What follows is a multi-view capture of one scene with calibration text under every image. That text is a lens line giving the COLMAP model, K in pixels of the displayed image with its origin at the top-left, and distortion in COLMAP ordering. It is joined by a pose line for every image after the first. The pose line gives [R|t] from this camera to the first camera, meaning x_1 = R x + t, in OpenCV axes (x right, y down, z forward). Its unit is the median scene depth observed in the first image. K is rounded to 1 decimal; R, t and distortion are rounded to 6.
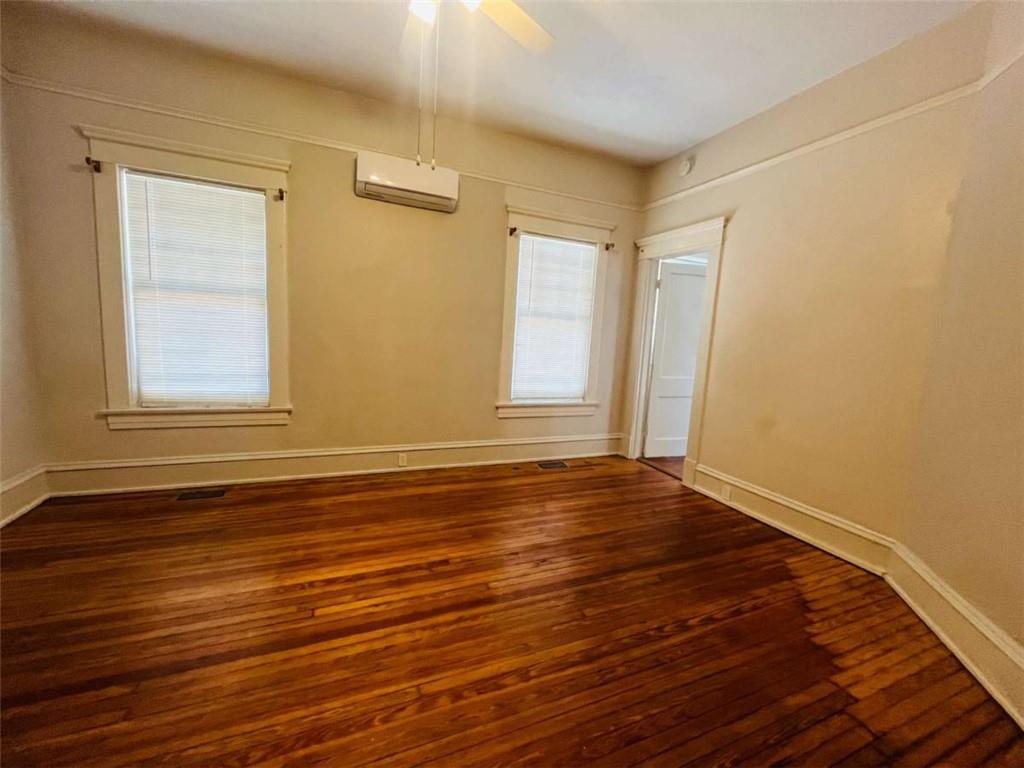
lens RADIAL K [[411.5, 0, 510.0], [0, 411.5, 387.4], [0, 0, 1]] dist [-0.001971, 0.000786]
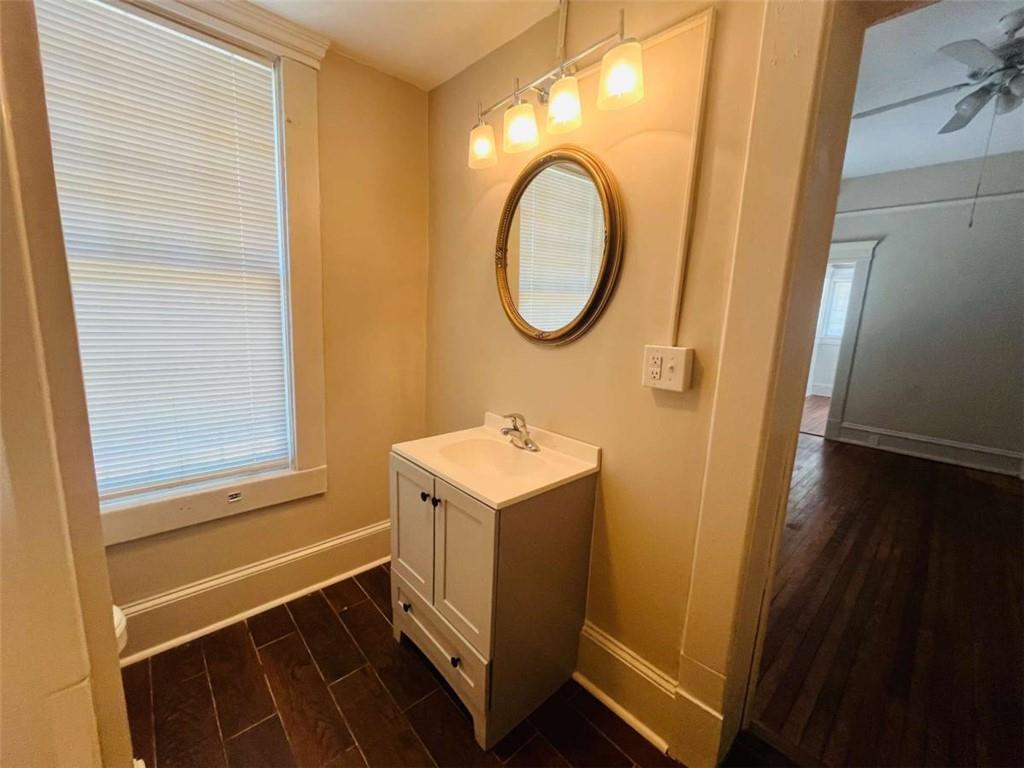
lens RADIAL K [[411.5, 0, 511.7], [0, 411.5, 386.7], [0, 0, 1]] dist [-0.001971, 0.000786]
pose [[0.938789, -0.076385, 0.335918, -1.092225], [0.055204, 0.995863, 0.072173, -0.094418], [-0.340041, -0.049211, 0.939122, 0.106263]]
